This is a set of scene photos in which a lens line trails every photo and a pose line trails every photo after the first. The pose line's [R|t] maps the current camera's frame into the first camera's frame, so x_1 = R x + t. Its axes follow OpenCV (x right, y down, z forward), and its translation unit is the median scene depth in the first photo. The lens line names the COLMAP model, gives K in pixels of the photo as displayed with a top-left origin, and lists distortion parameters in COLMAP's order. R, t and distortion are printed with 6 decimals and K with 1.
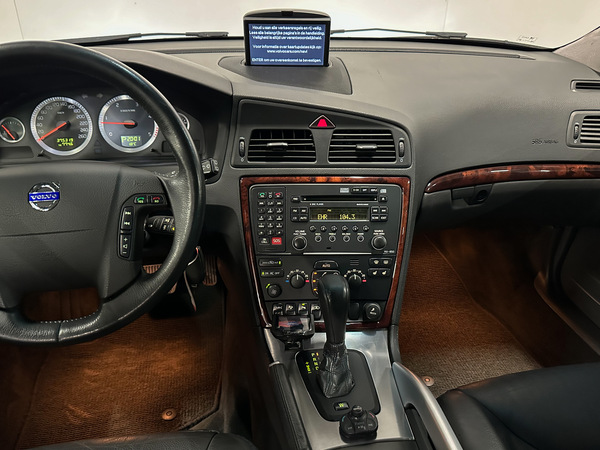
lens RADIAL K [[470.0, 0, 300.0], [0, 470.0, 225.0], [0, 0, 1]] dist [0.112562, -0.187334]
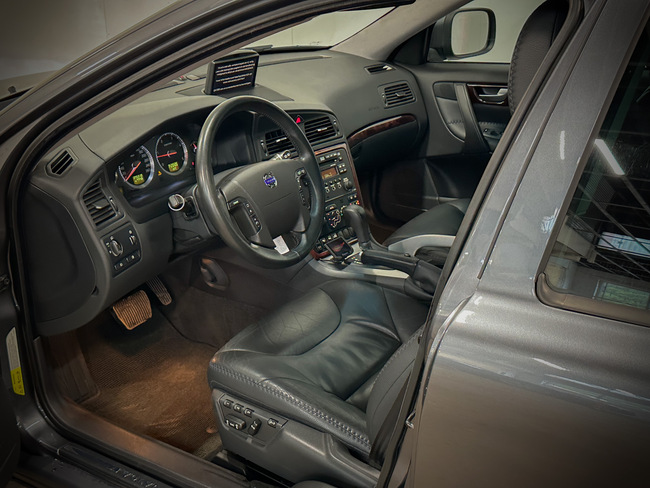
lens RADIAL K [[834.9, 0, 325.0], [0, 834.9, 244.0], [0, 0, 1]] dist [0.120971, -0.011740]
pose [[0.690799, -0.293104, 0.660975, -1.758991], [0.352498, 0.934678, 0.046071, 0.062630], [-0.631302, 0.201167, 0.748993, -0.980508]]
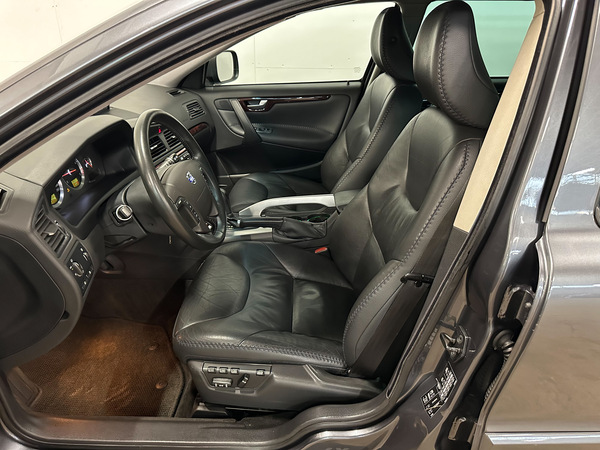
lens RADIAL K [[423.9, 0, 300.0], [0, 423.9, 225.0], [0, 0, 1]] dist [0.111188, -0.193103]
pose [[0.198937, -0.443489, 0.873923, -1.533394], [0.446650, 0.834777, 0.321949, -0.199061], [-0.872312, 0.326290, 0.364152, -0.029905]]
